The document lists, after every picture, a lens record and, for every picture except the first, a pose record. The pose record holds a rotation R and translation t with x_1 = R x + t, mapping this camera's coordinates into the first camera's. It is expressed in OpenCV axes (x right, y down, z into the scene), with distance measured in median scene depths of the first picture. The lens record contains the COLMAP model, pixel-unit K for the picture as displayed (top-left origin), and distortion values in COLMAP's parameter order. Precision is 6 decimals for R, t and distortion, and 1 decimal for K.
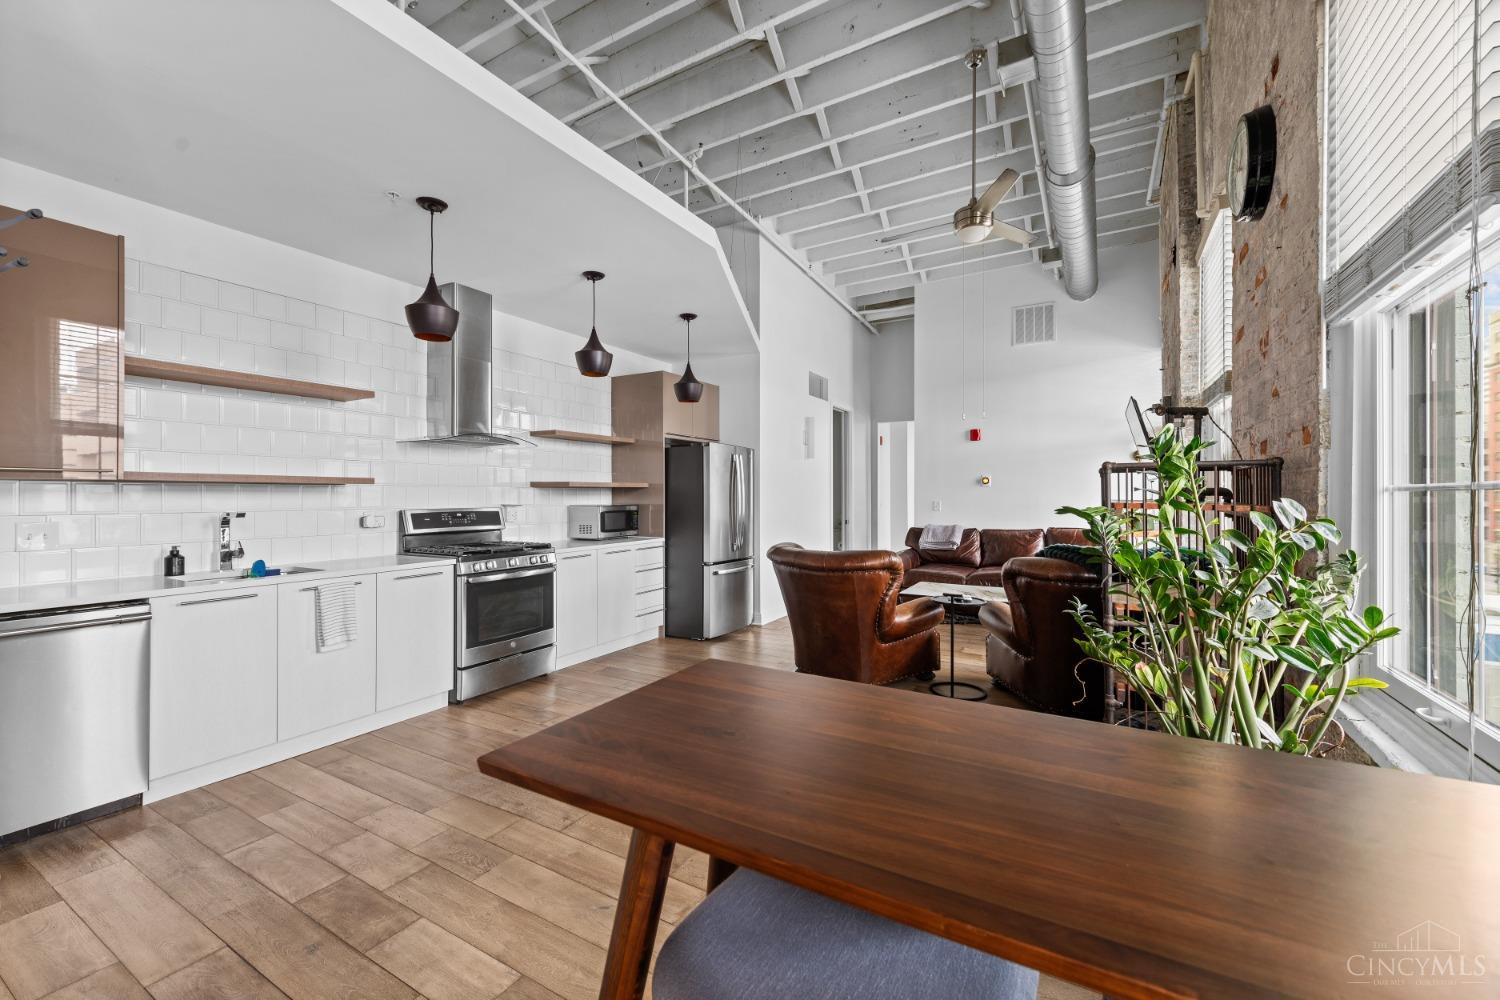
lens RADIAL K [[627.3, 0, 728.5], [0, 627.3, 489.6], [0, 0, 1]] dist [0.006301, -0.001267]
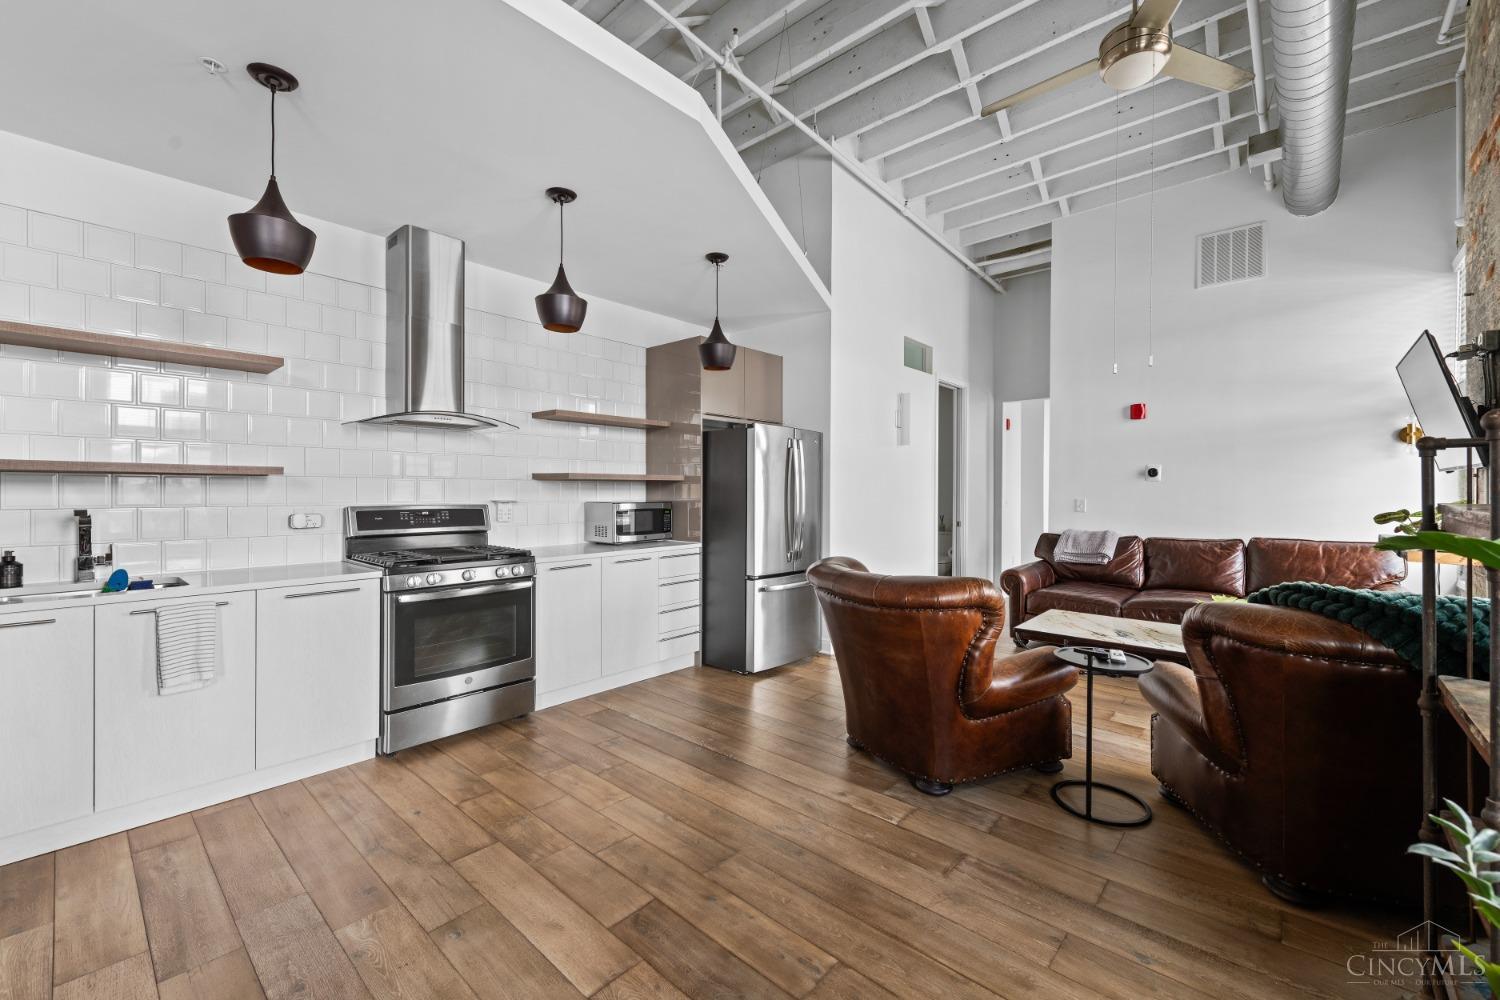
lens RADIAL K [[627.3, 0, 715.4], [0, 627.3, 491.2], [0, 0, 1]] dist [0.006301, -0.001267]
pose [[0.976117, 0.004705, -0.217196, 0.103556], [-0.002473, 0.999941, 0.010547, 0.002005], [0.217233, -0.009758, 0.976071, 0.250697]]
